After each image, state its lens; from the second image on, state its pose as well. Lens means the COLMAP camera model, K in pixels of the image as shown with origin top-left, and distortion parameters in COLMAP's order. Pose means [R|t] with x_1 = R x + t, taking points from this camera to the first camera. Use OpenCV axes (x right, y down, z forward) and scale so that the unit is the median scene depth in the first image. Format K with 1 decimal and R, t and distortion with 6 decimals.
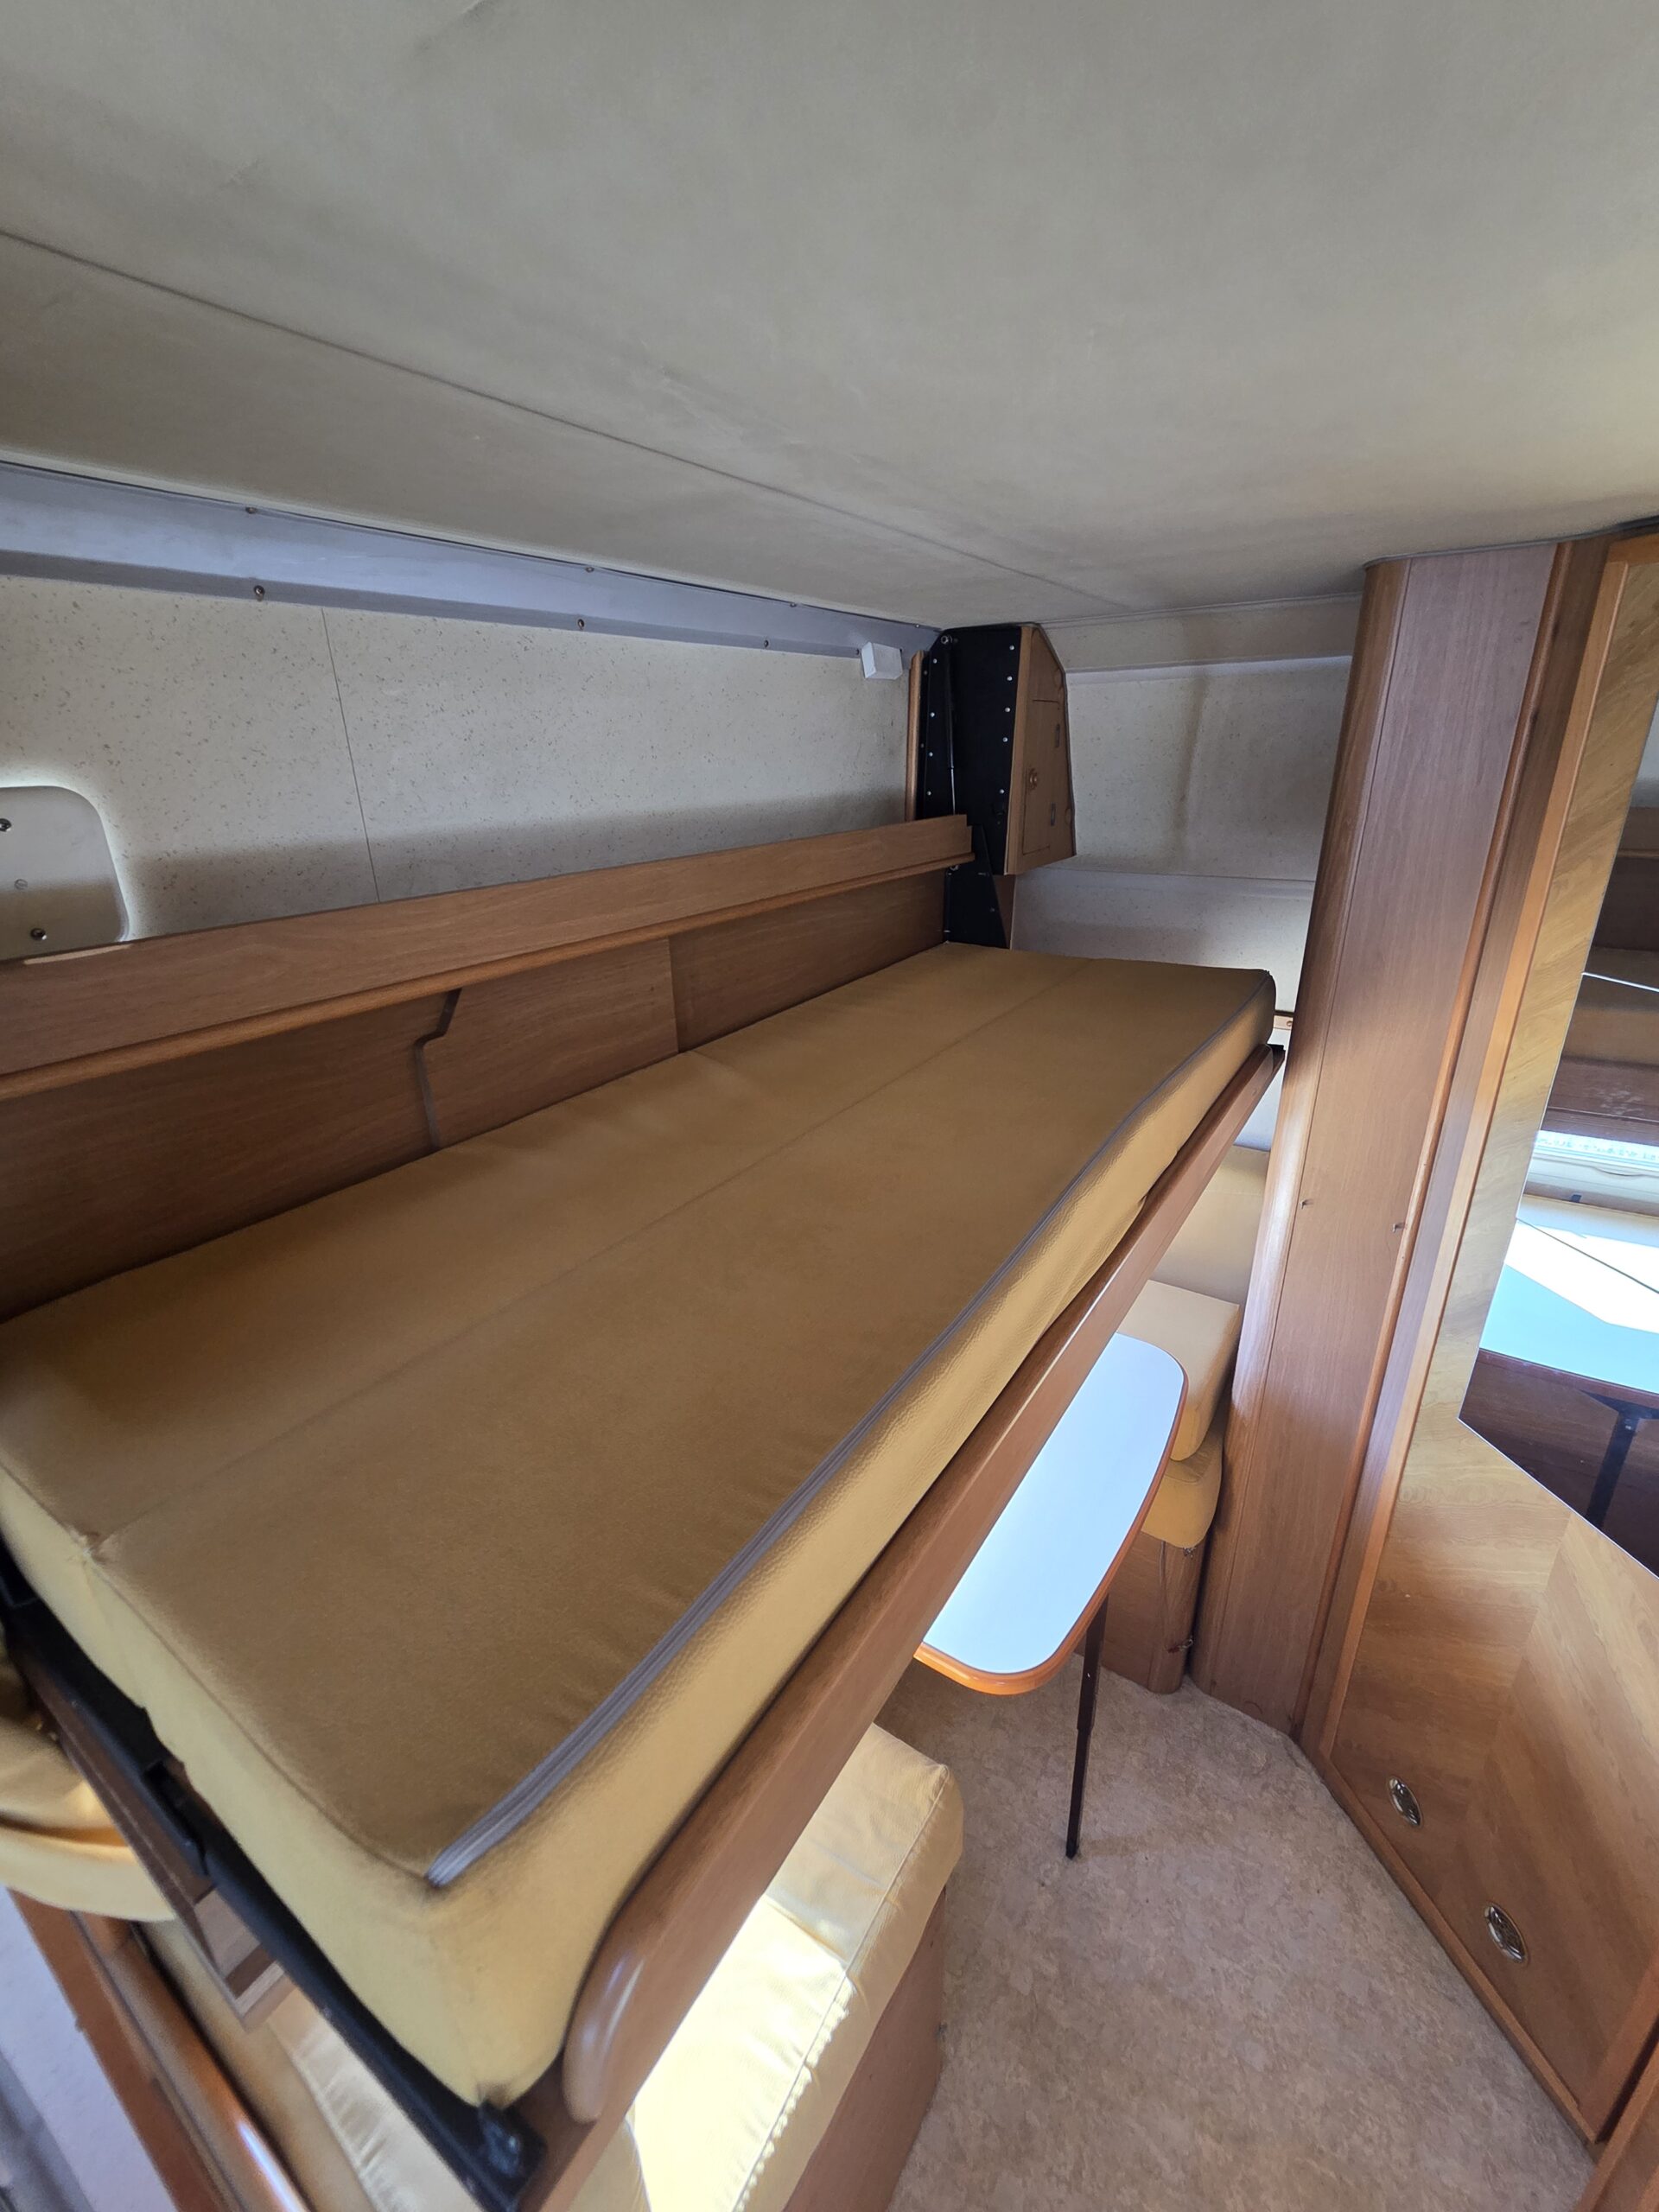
lens RADIAL K [[919.0, 0, 826.2], [0, 919.0, 1095.1], [0, 0, 1]] dist [-0.003468, 0.000285]
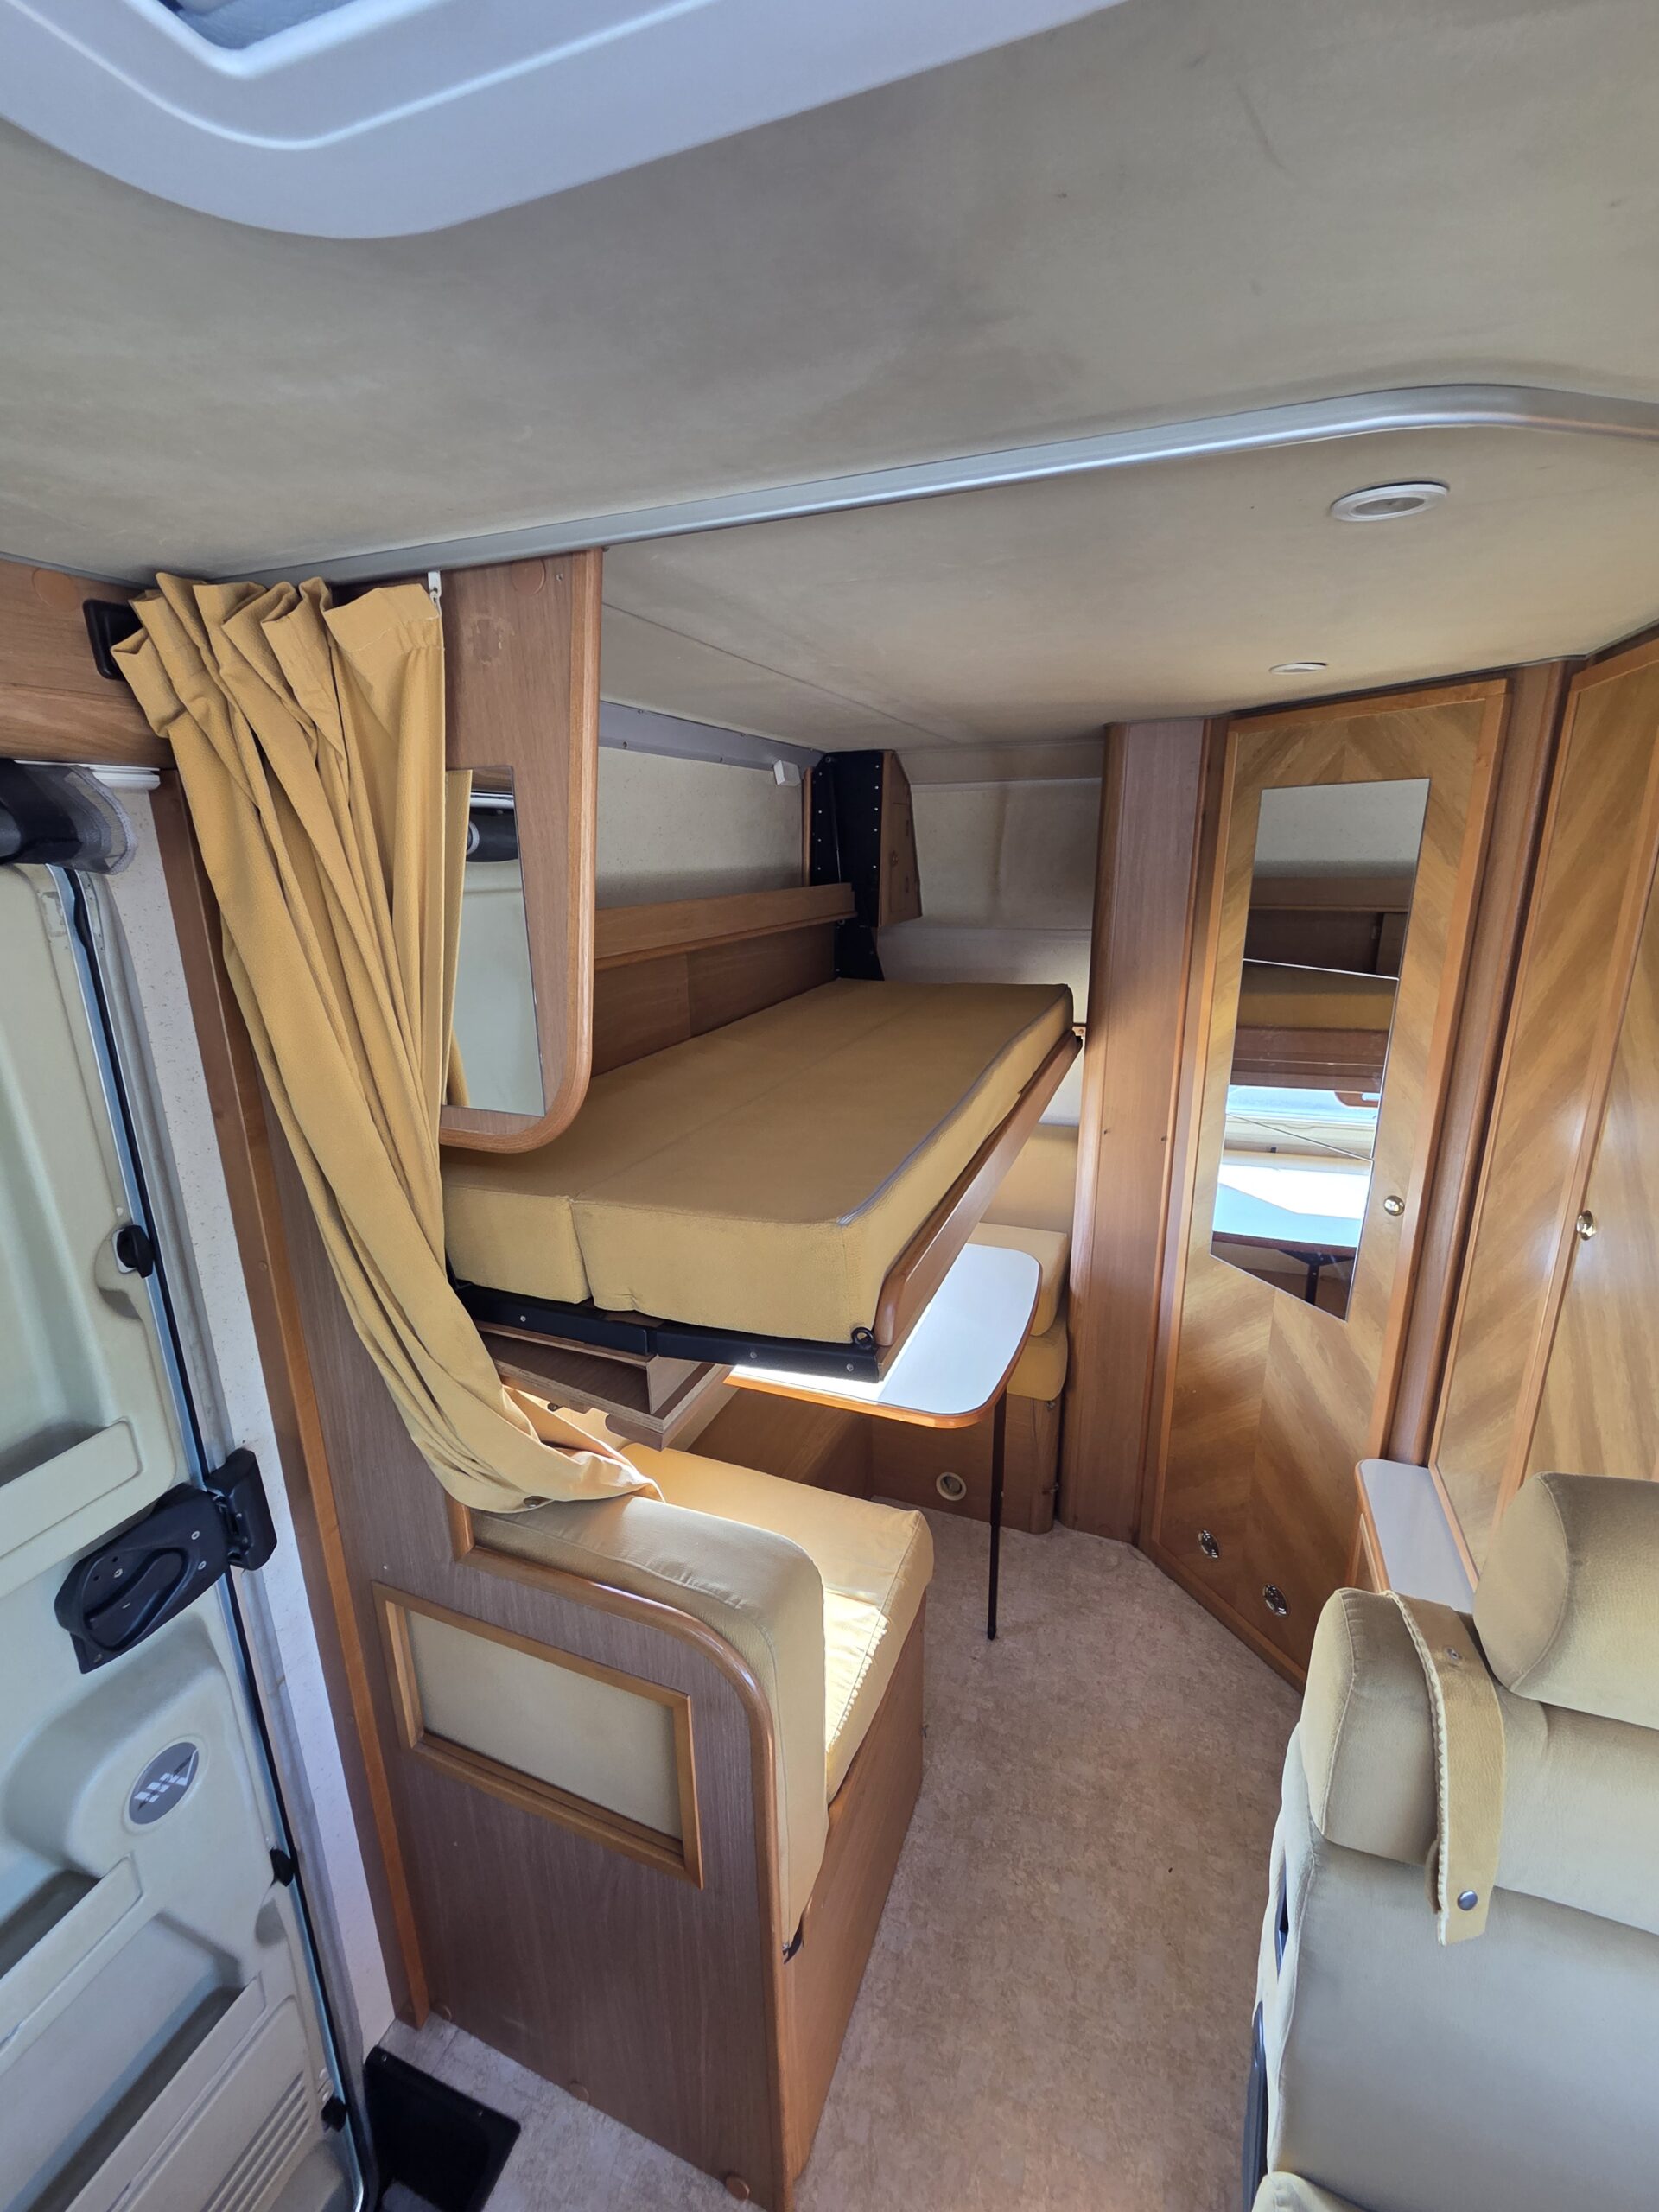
lens RADIAL K [[915.6, 0, 829.5], [0, 915.6, 1106.0], [0, 0, 1]] dist [-0.002085, -0.000104]
pose [[0.976385, -0.050806, 0.209978, -0.213675], [0.069805, 0.994011, -0.084078, 0.161452], [-0.204449, 0.096750, 0.974084, -0.340063]]
